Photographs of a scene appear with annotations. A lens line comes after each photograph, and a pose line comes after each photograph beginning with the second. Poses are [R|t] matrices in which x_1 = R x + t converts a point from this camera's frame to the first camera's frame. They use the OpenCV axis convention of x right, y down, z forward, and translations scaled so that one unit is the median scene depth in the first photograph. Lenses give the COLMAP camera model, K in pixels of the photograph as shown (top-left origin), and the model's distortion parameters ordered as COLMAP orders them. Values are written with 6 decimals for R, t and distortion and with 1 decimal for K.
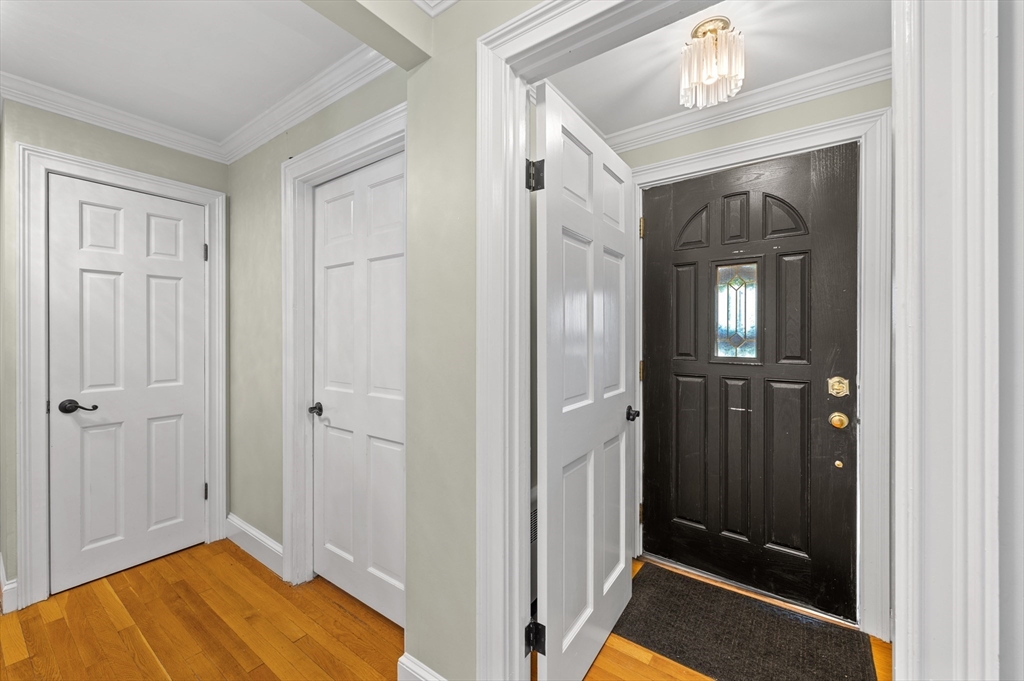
lens RADIAL K [[406.6, 0, 510.6], [0, 406.6, 335.0], [0, 0, 1]] dist [-0.002407, -0.000396]
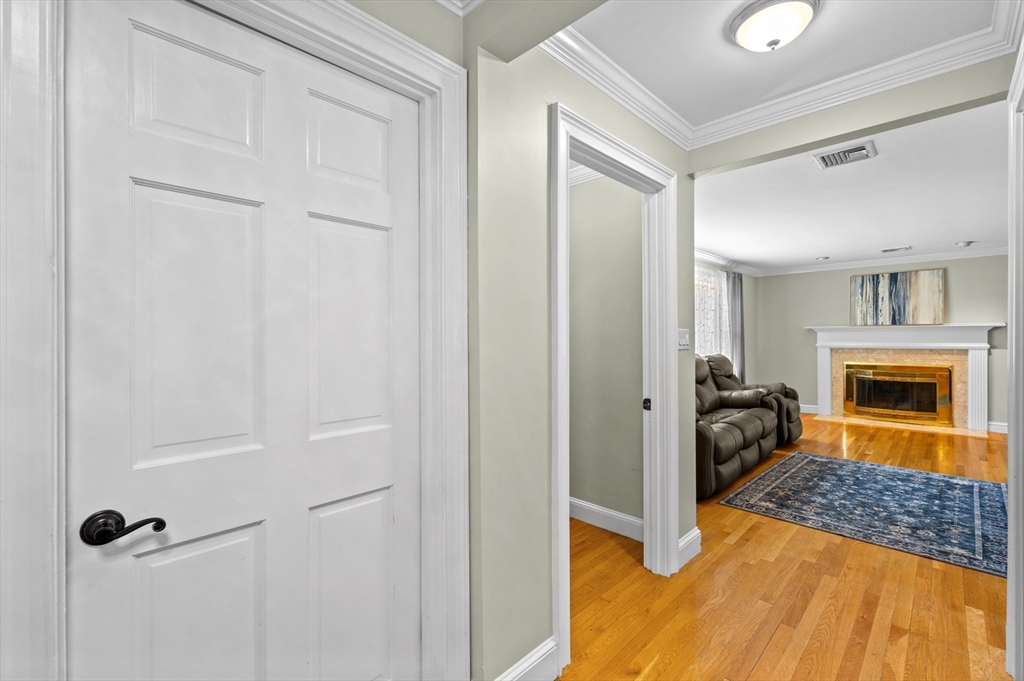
lens RADIAL K [[445.1, 0, 513.1], [0, 445.1, 339.9], [0, 0, 1]] dist [-0.000939, 0.000731]
pose [[0.144797, -0.002787, 0.989457, -0.881249], [0.008094, 0.999966, 0.001633, 0.002034], [-0.989428, 0.007772, 0.144815, 0.566636]]
